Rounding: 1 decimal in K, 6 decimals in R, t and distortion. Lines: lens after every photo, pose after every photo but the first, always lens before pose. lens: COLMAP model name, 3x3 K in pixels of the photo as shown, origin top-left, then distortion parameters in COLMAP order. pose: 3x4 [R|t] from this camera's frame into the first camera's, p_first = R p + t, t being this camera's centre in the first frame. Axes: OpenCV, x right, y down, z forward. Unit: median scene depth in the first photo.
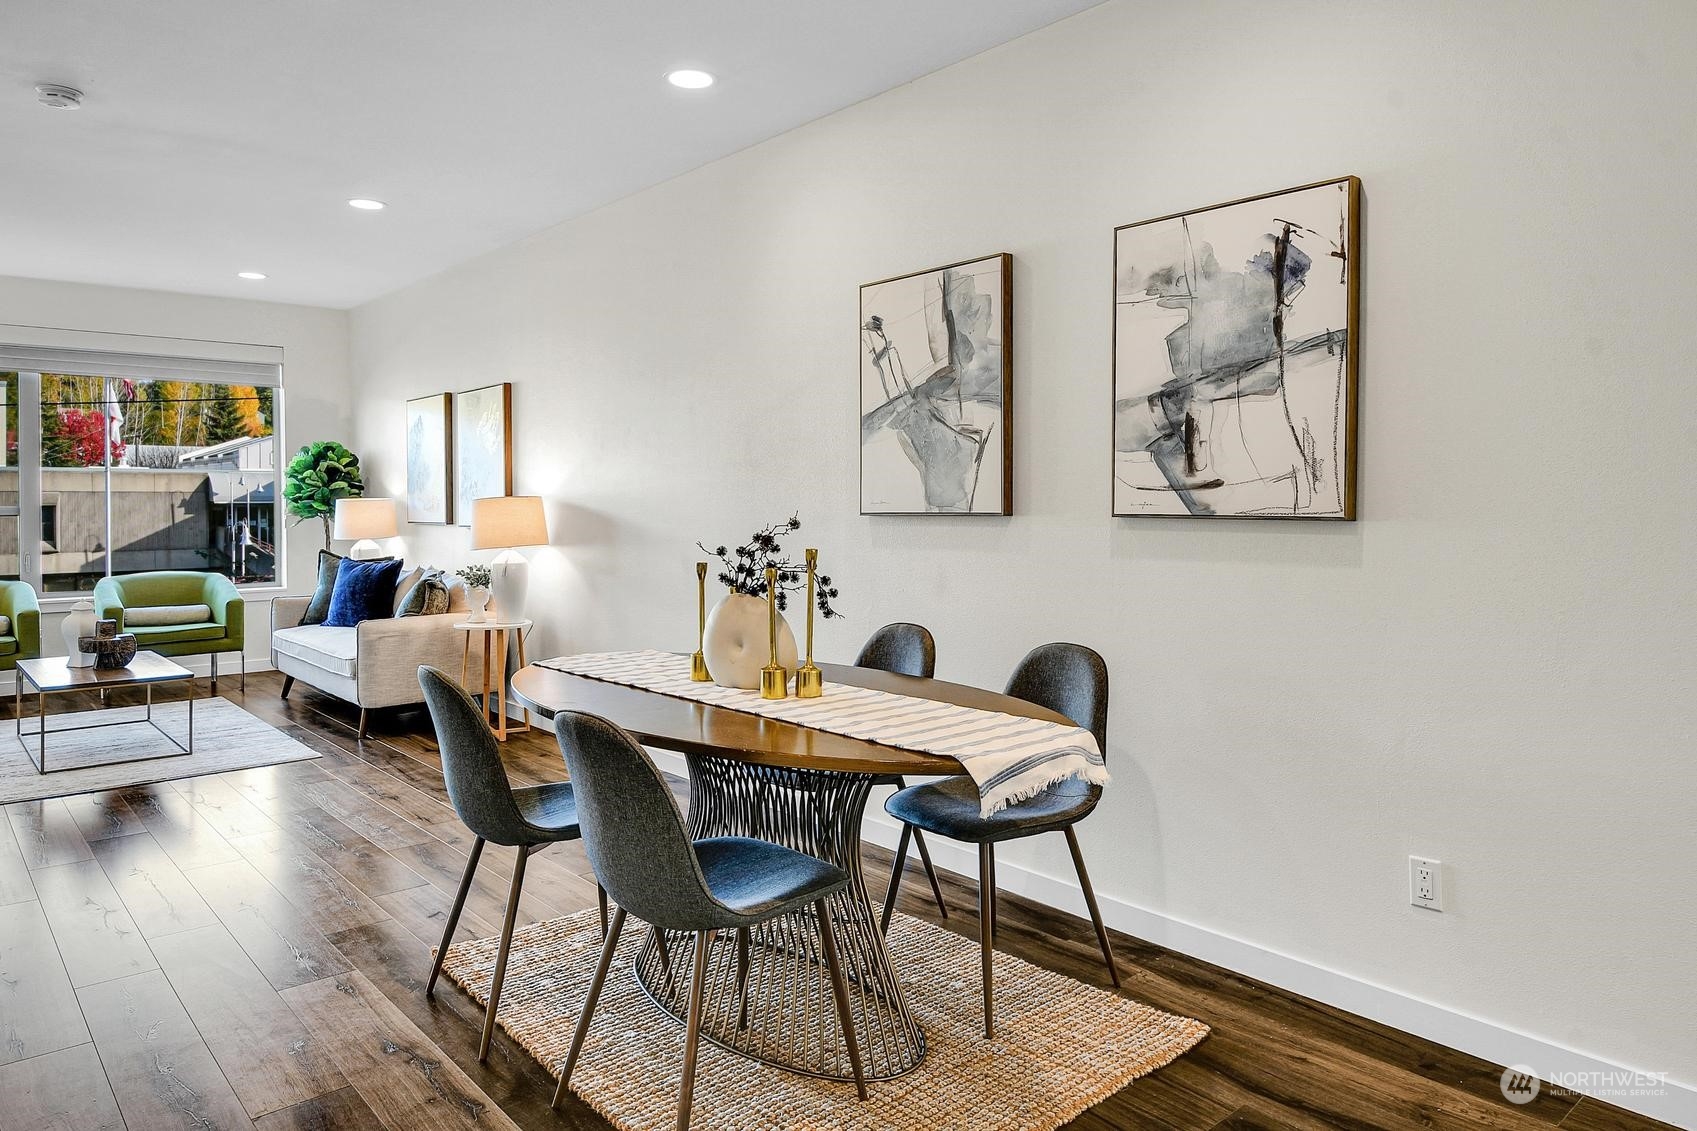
lens RADIAL K [[1108.6, 0, 840.2], [0, 1108.6, 507.5], [0, 0, 1]] dist [0.010107, -0.010908]
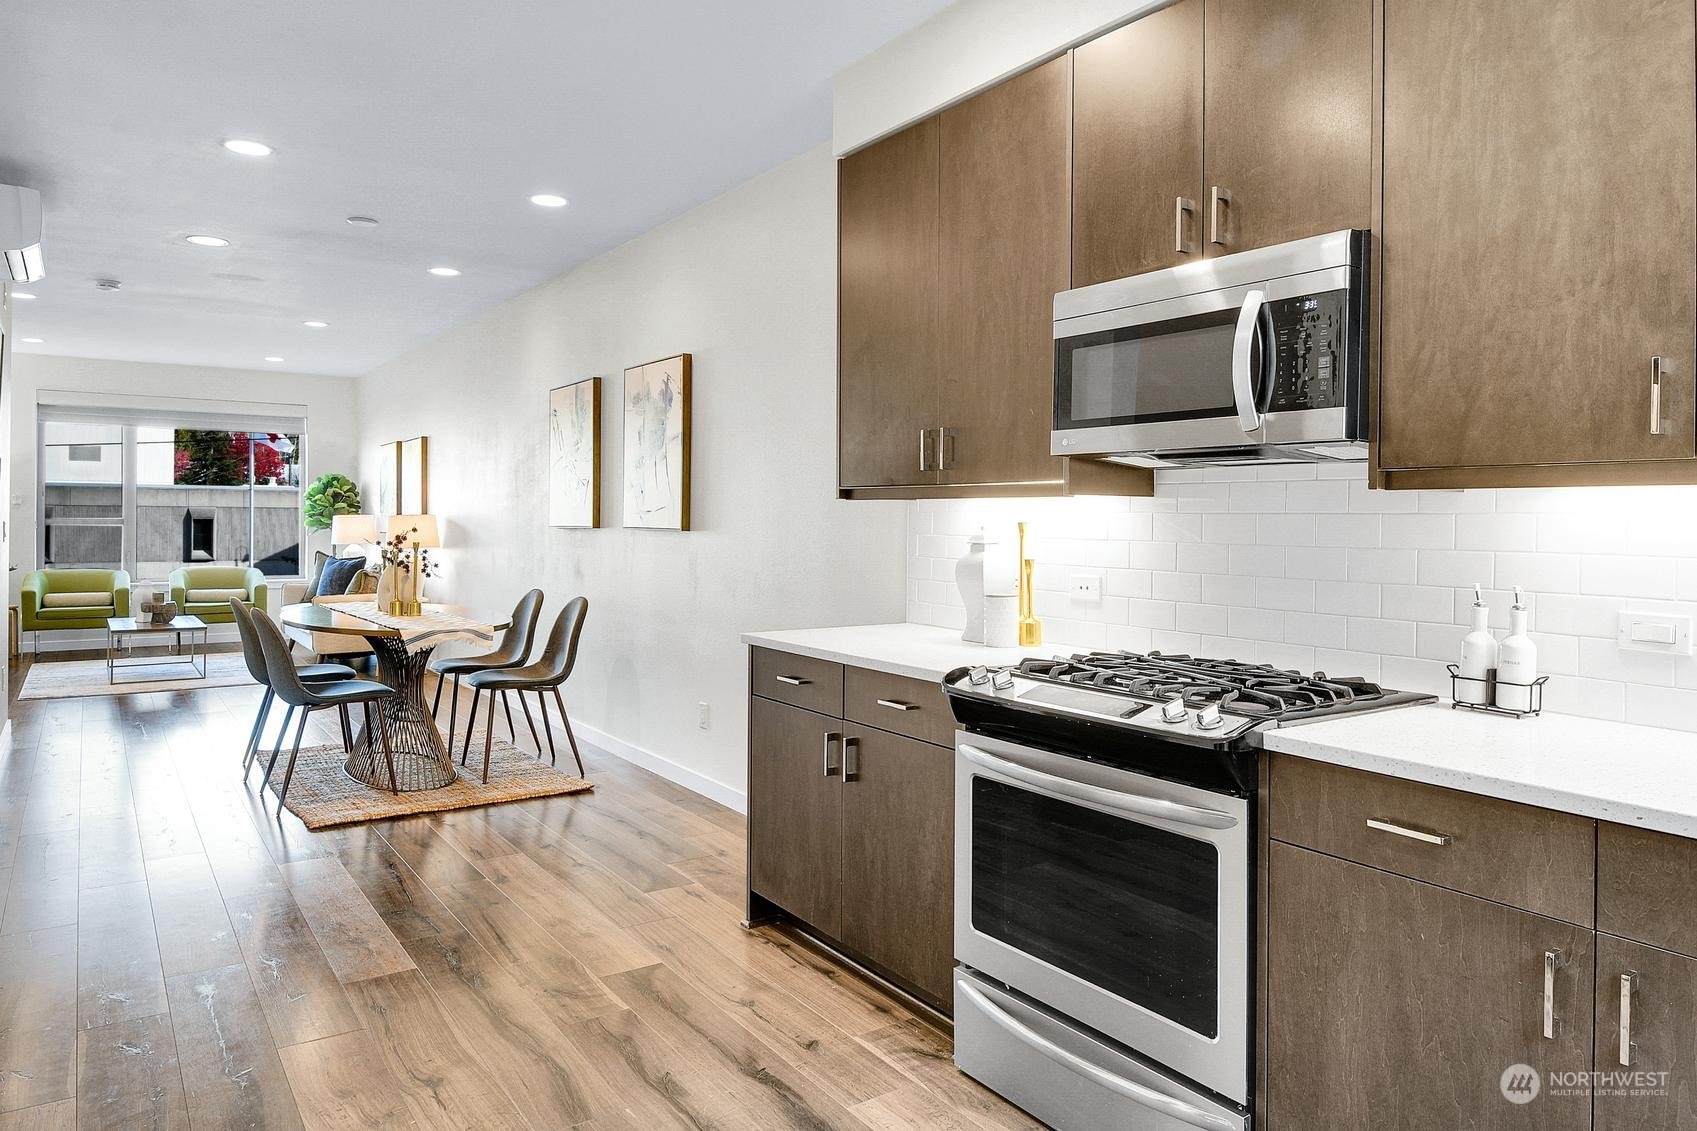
lens RADIAL K [[1108.6, 0, 845.9], [0, 1108.6, 525.8], [0, 0, 1]] dist [0.010107, -0.010908]
pose [[0.993681, 0.005830, -0.112088, 0.336596], [-0.005722, 0.999983, 0.001290, 0.000091], [0.112094, -0.000641, 0.993697, -0.314239]]
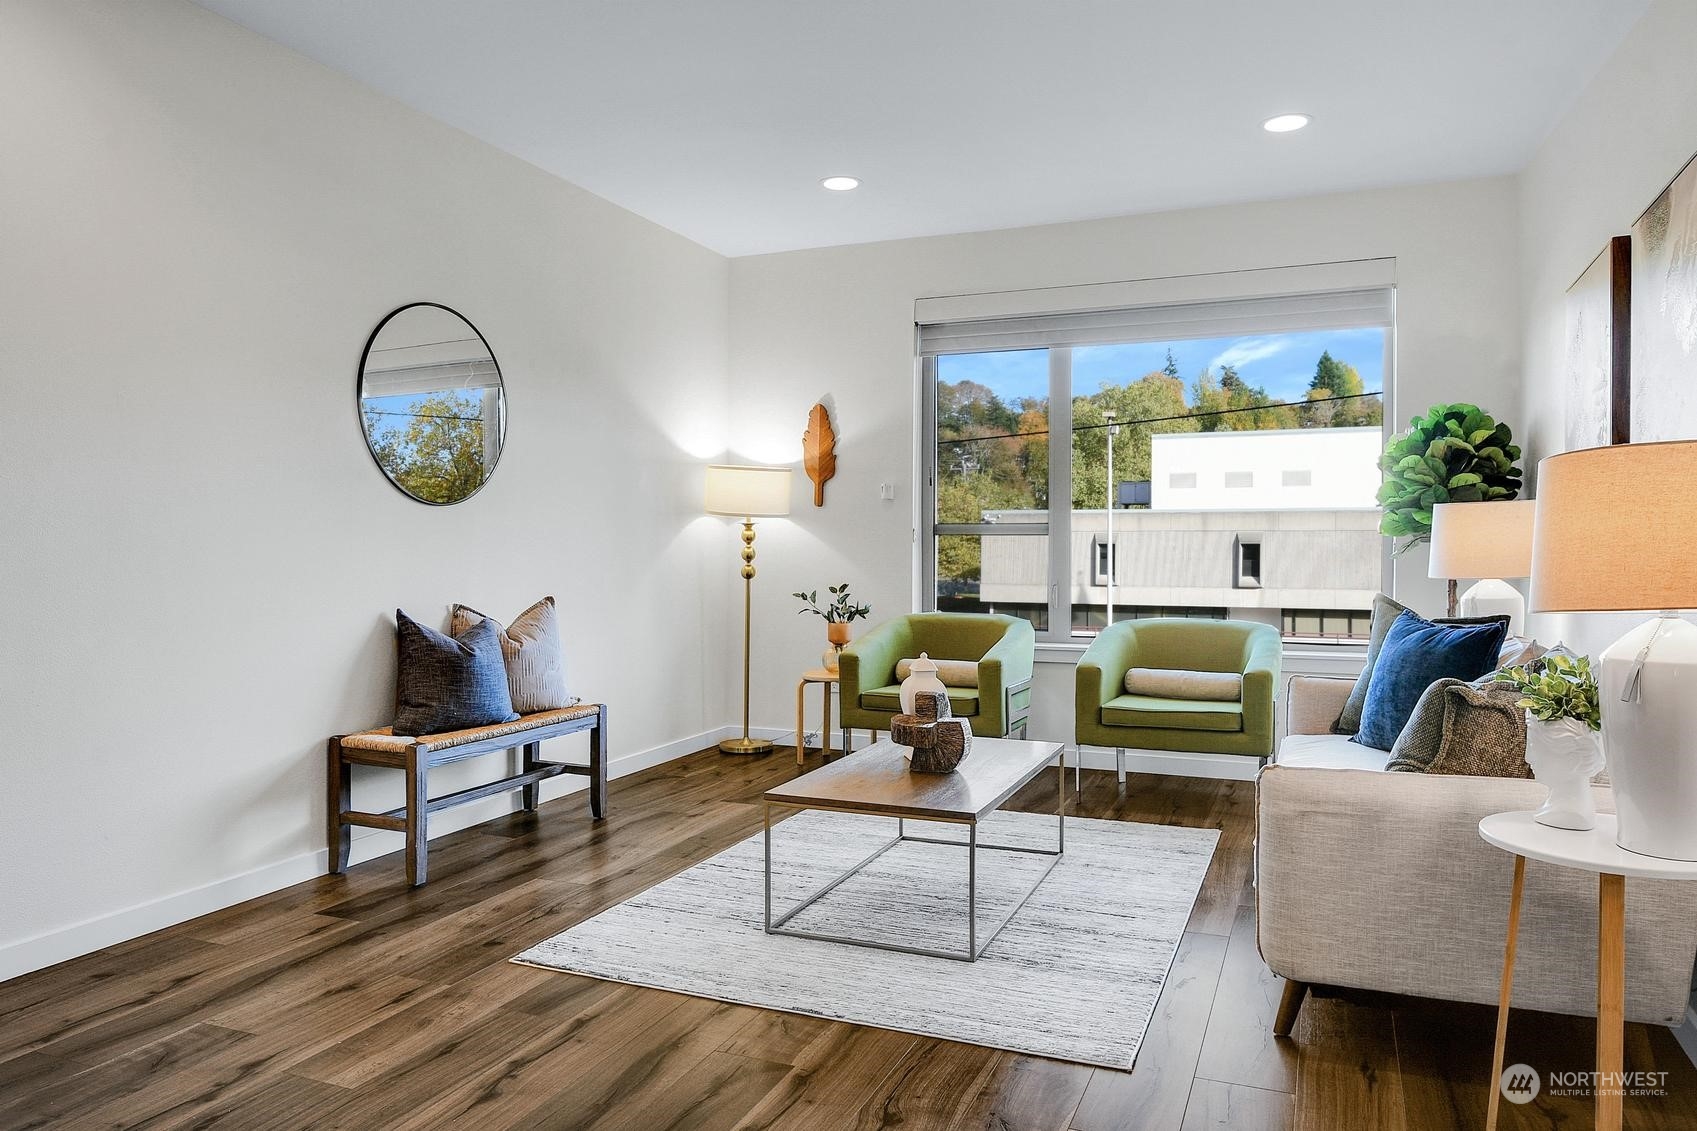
lens RADIAL K [[1108.6, 0, 855.6], [0, 1108.6, 565.7], [0, 0, 1]] dist [0.010107, -0.010908]
pose [[0.428683, 0.018812, -0.903259, -0.085292], [-0.005570, 0.999819, 0.018180, 0.013920], [0.903438, -0.002763, 0.428710, 0.497768]]
